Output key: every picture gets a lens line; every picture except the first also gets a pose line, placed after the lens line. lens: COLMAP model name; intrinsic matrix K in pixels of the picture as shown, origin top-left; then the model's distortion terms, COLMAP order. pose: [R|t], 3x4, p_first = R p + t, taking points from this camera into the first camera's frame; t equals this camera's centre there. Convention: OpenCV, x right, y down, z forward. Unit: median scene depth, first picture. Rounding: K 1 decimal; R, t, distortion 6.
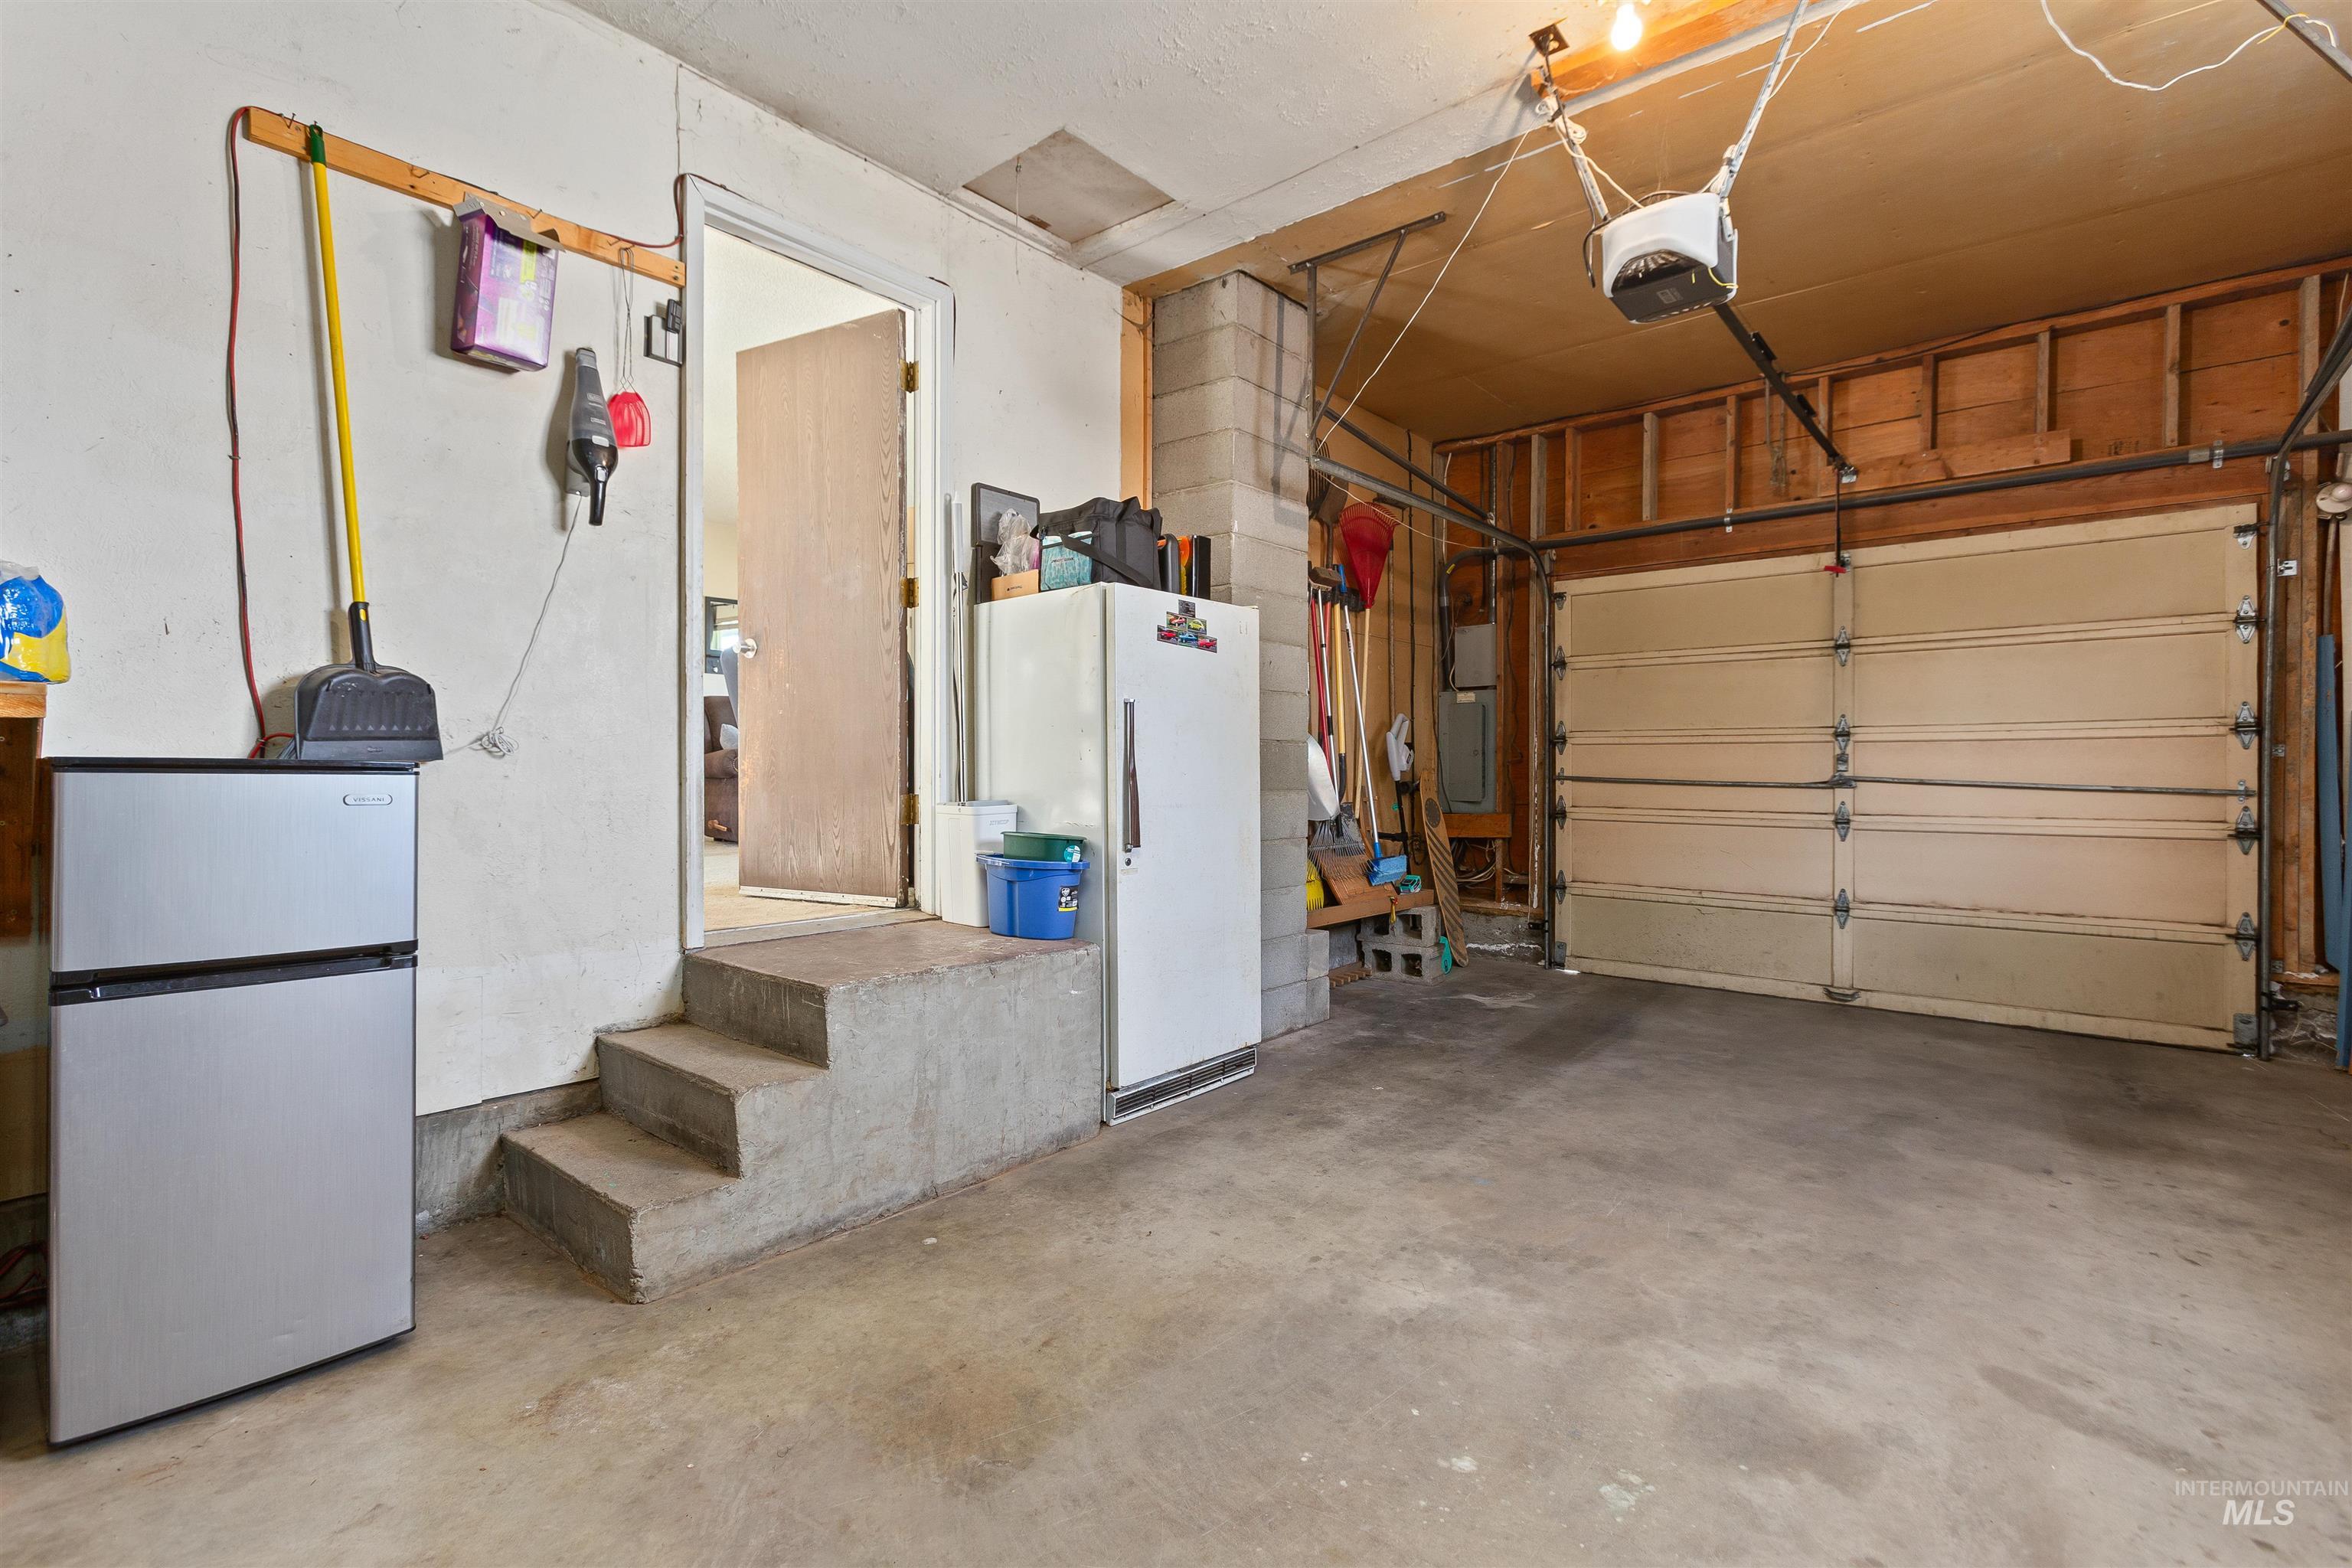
lens RADIAL K [[1098.4, 0, 1176.0], [0, 1098.4, 784.0], [0, 0, 1]] dist [-0.003145, -0.001059]
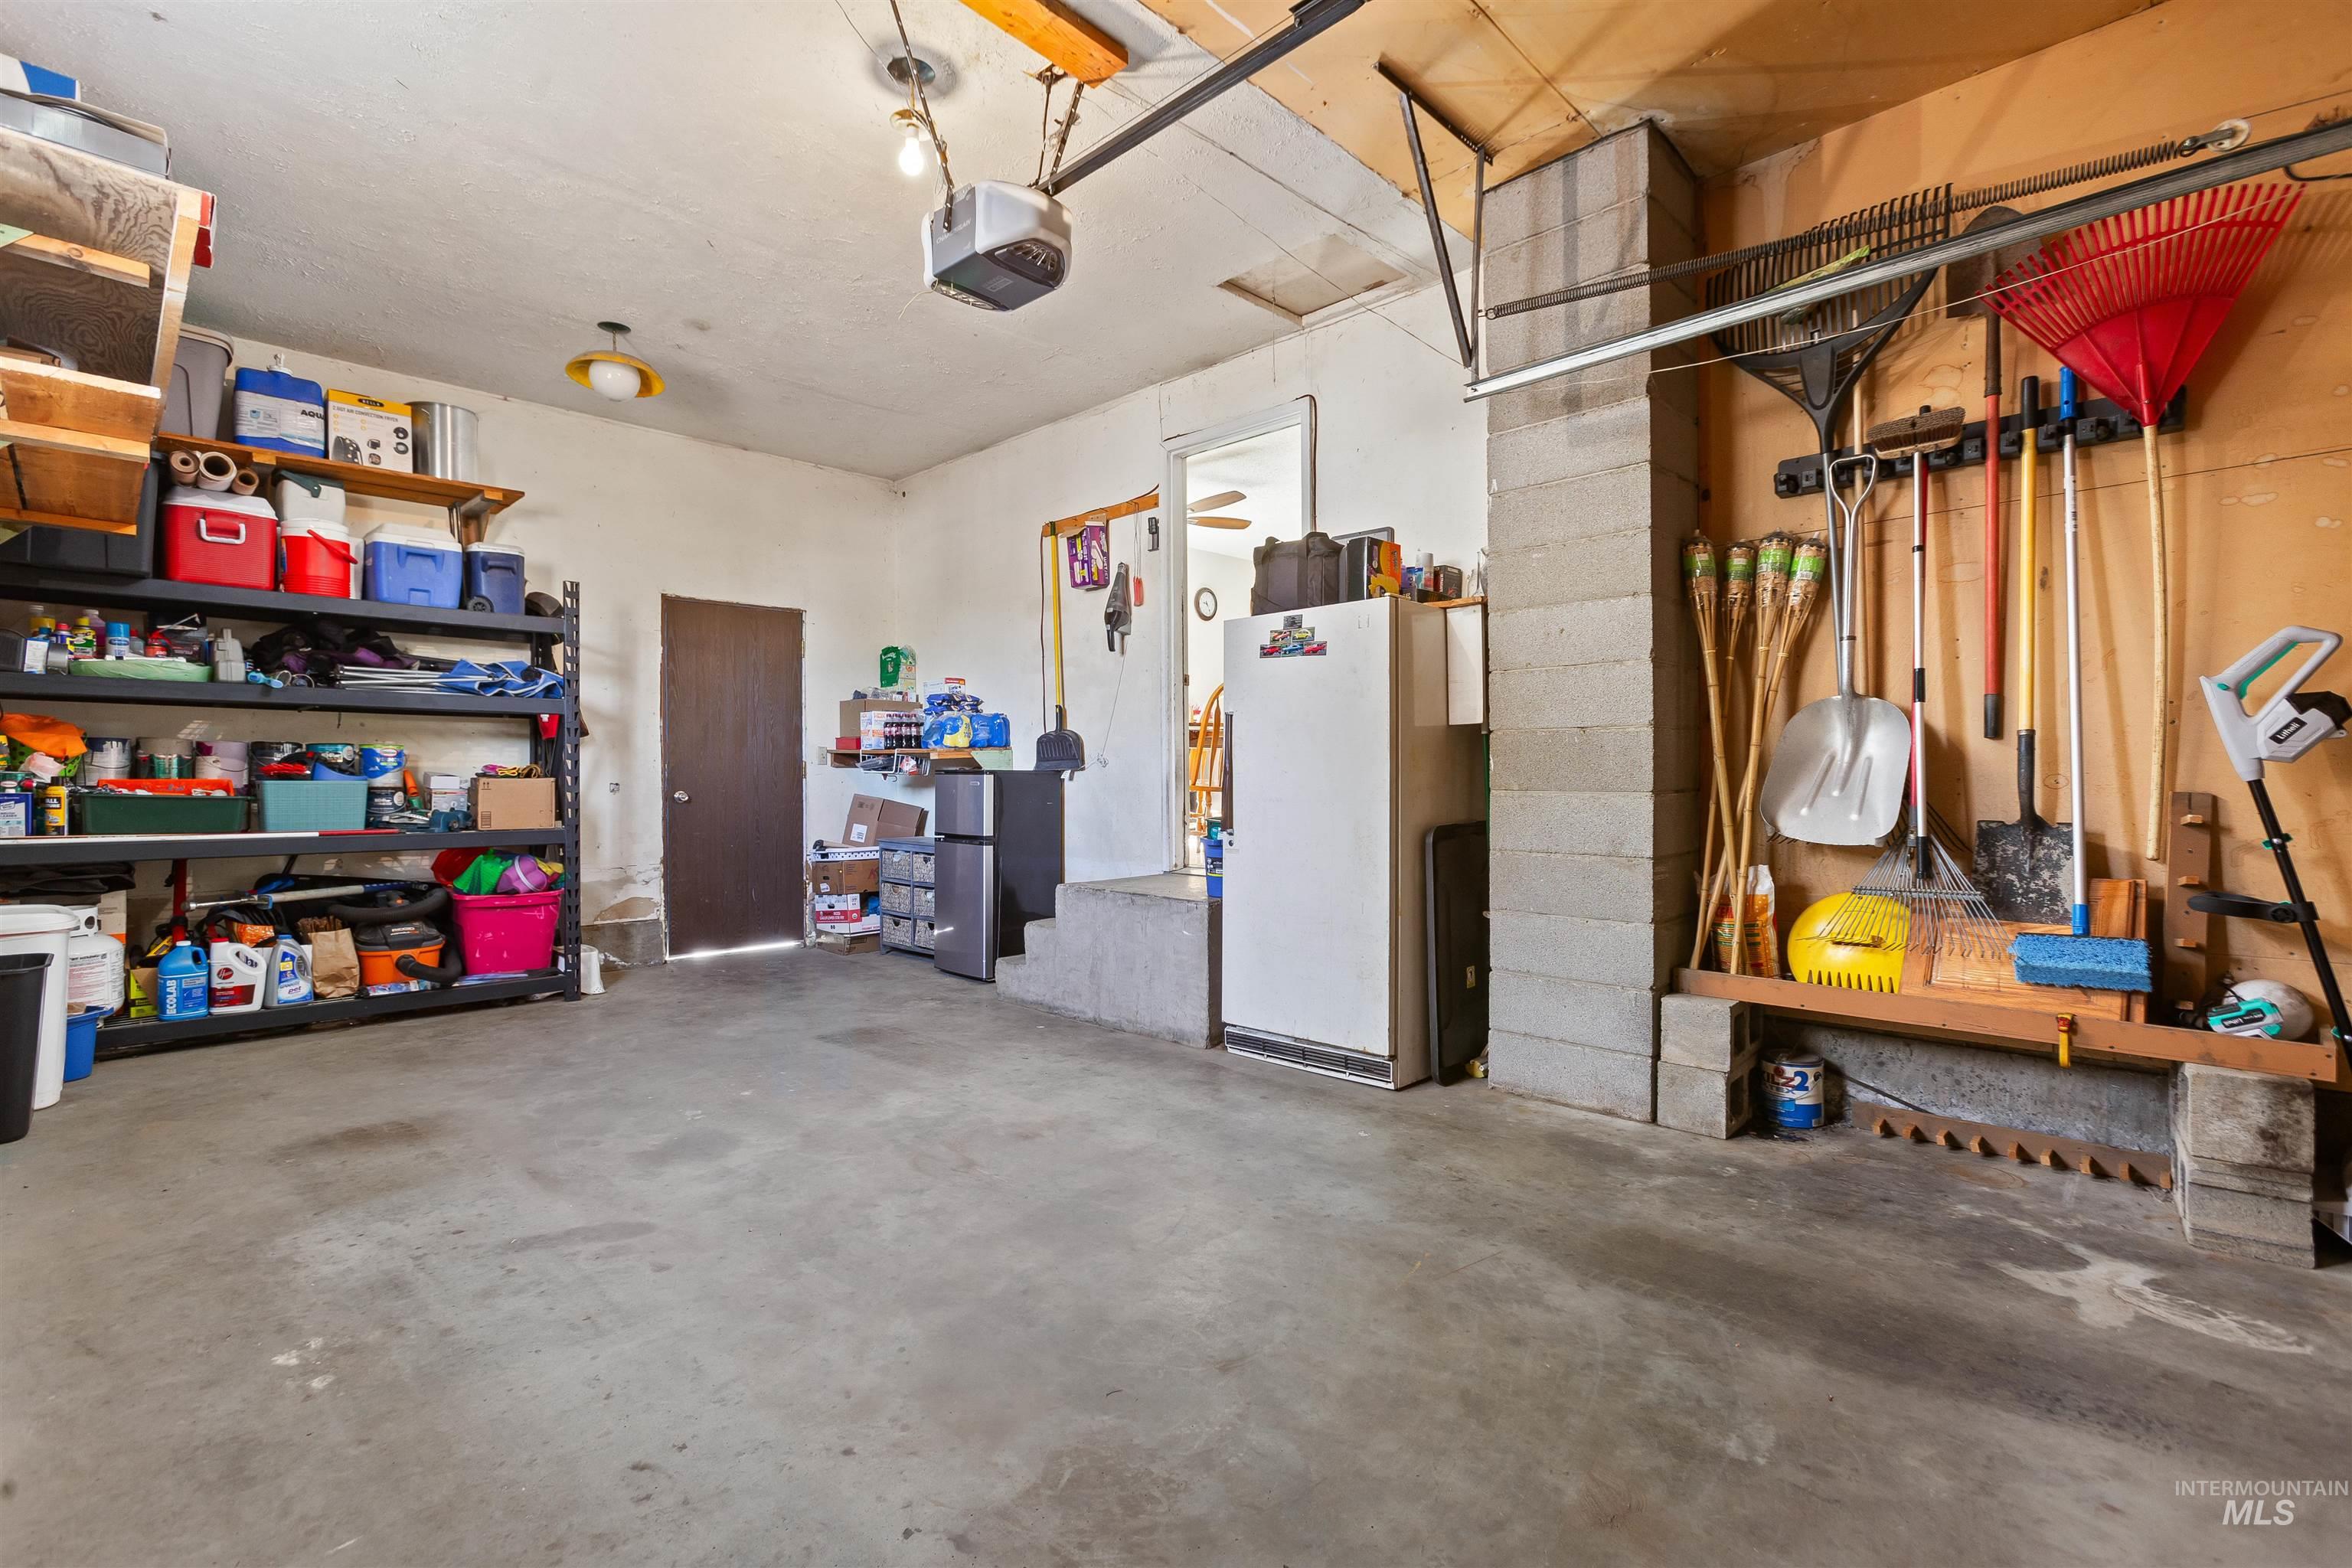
lens RADIAL K [[1091.5, 0, 1174.4], [0, 1091.5, 801.1], [0, 0, 1]] dist [-0.026758, 0.015688]
pose [[-0.101471, 0.020969, -0.994617, 1.456035], [-0.006278, 0.999744, 0.021718, -0.004454], [0.994819, 0.008448, -0.101314, 1.302353]]
